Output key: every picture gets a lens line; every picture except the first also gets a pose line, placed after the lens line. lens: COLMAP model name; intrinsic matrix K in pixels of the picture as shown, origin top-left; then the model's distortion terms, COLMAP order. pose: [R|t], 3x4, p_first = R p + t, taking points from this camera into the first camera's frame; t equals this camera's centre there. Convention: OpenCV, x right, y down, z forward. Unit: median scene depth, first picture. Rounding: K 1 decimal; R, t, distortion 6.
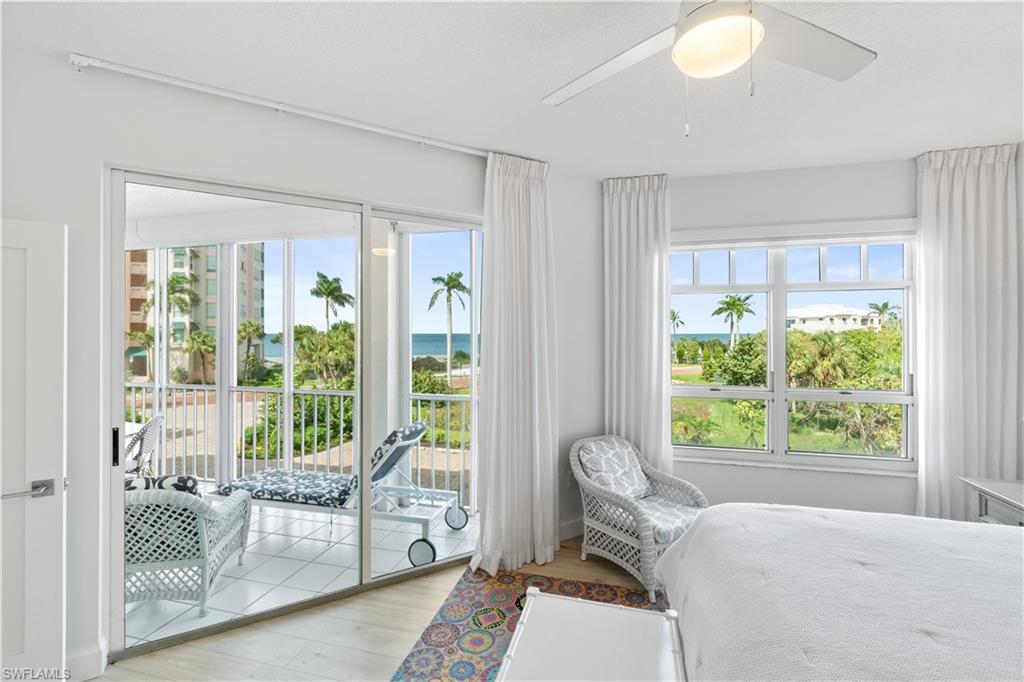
lens RADIAL K [[444.6, 0, 507.2], [0, 444.6, 331.5], [0, 0, 1]] dist [-0.001800, -0.000073]
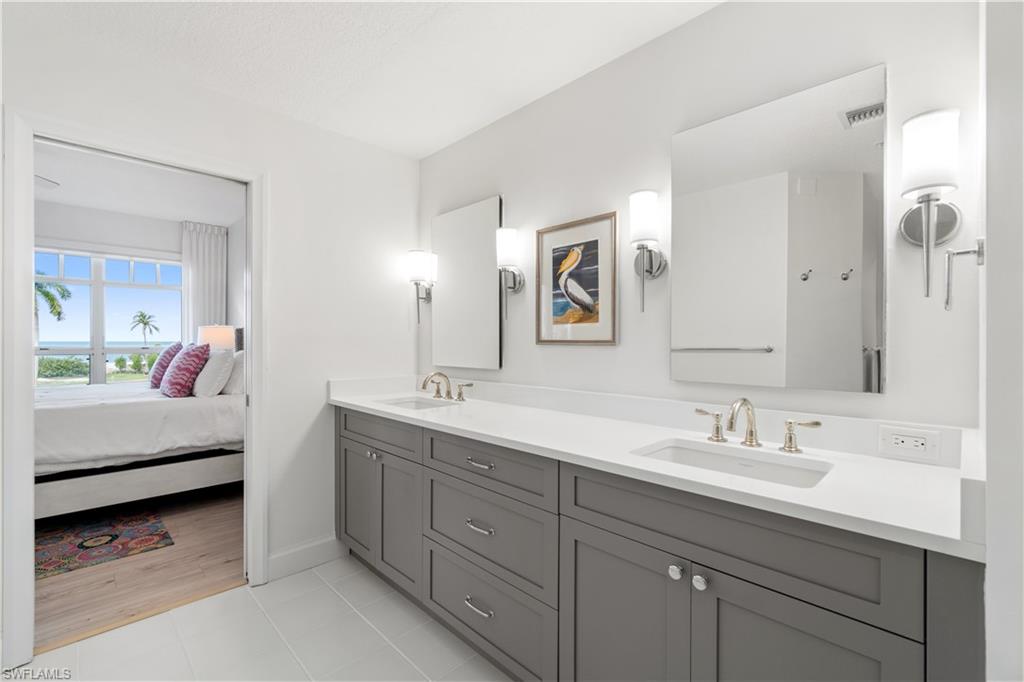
lens RADIAL K [[444.6, 0, 512.8], [0, 444.6, 344.8], [0, 0, 1]] dist [-0.001800, -0.000073]
pose [[0.510241, -0.002618, 0.860027, 0.007410], [-0.006467, 0.999955, 0.006880, 0.092359], [-0.860007, -0.009072, 0.510202, -0.993857]]
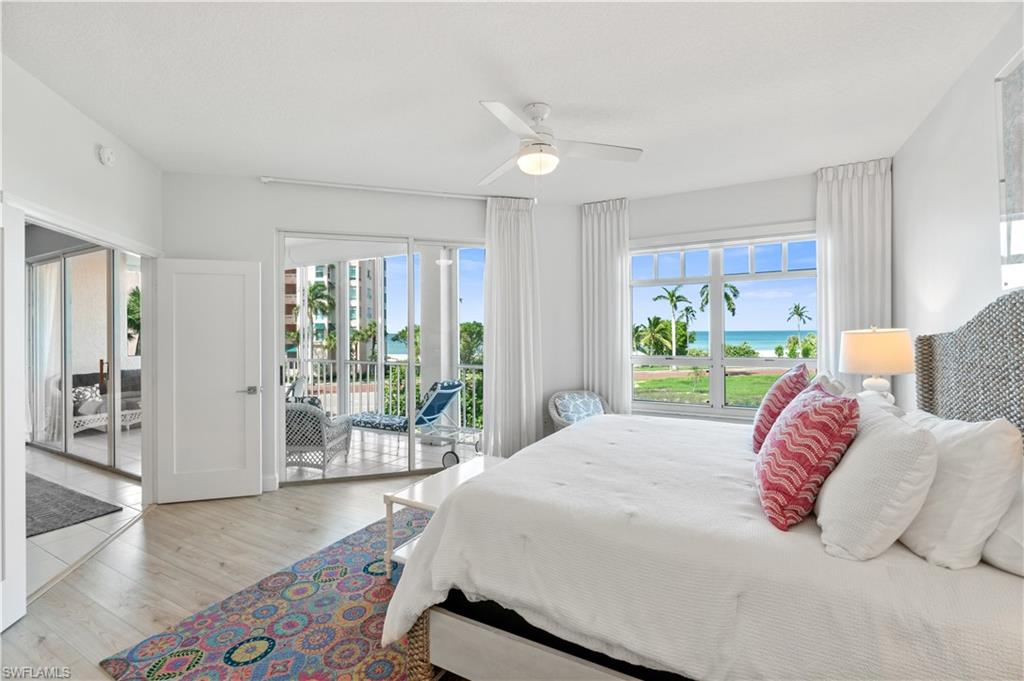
lens RADIAL K [[444.6, 0, 505.9], [0, 444.6, 330.5], [0, 0, 1]] dist [-0.001800, -0.000073]
pose [[0.970827, -0.007853, -0.239654, 0.303499], [0.007799, 0.999969, -0.001172, 0.044260], [0.239655, -0.000732, 0.970858, -0.368184]]
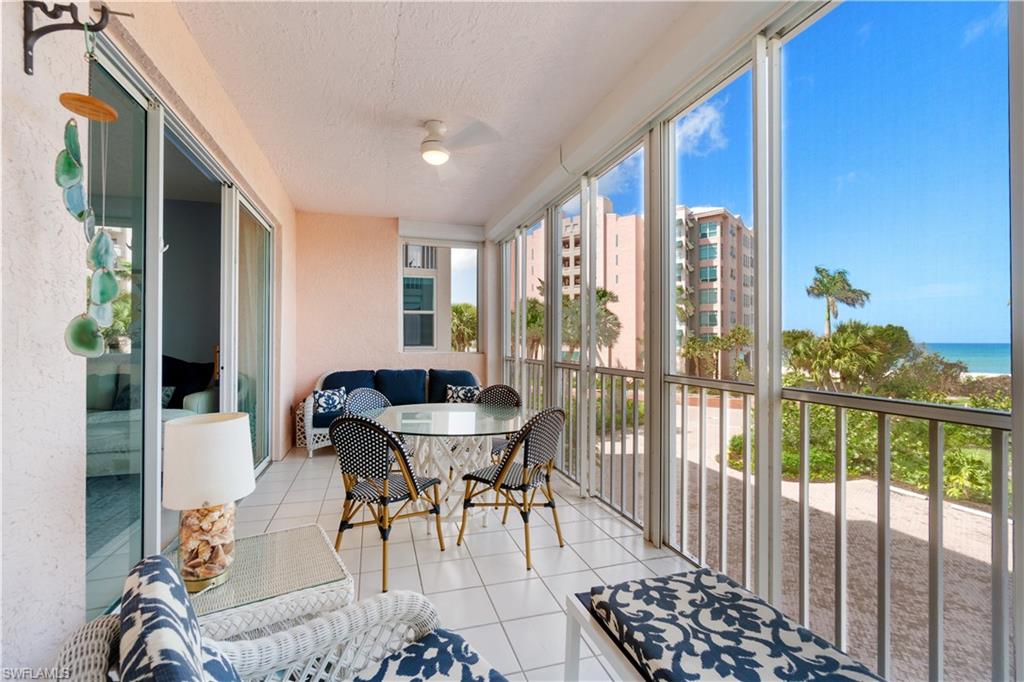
lens RADIAL K [[444.6, 0, 512.5], [0, 444.6, 336.3], [0, 0, 1]] dist [-0.001800, -0.000073]
pose [[0.539738, -0.009084, -0.841784, -0.321069], [0.000010, 0.999942, -0.010784, 0.108872], [0.841833, 0.005812, 0.539707, 0.682536]]
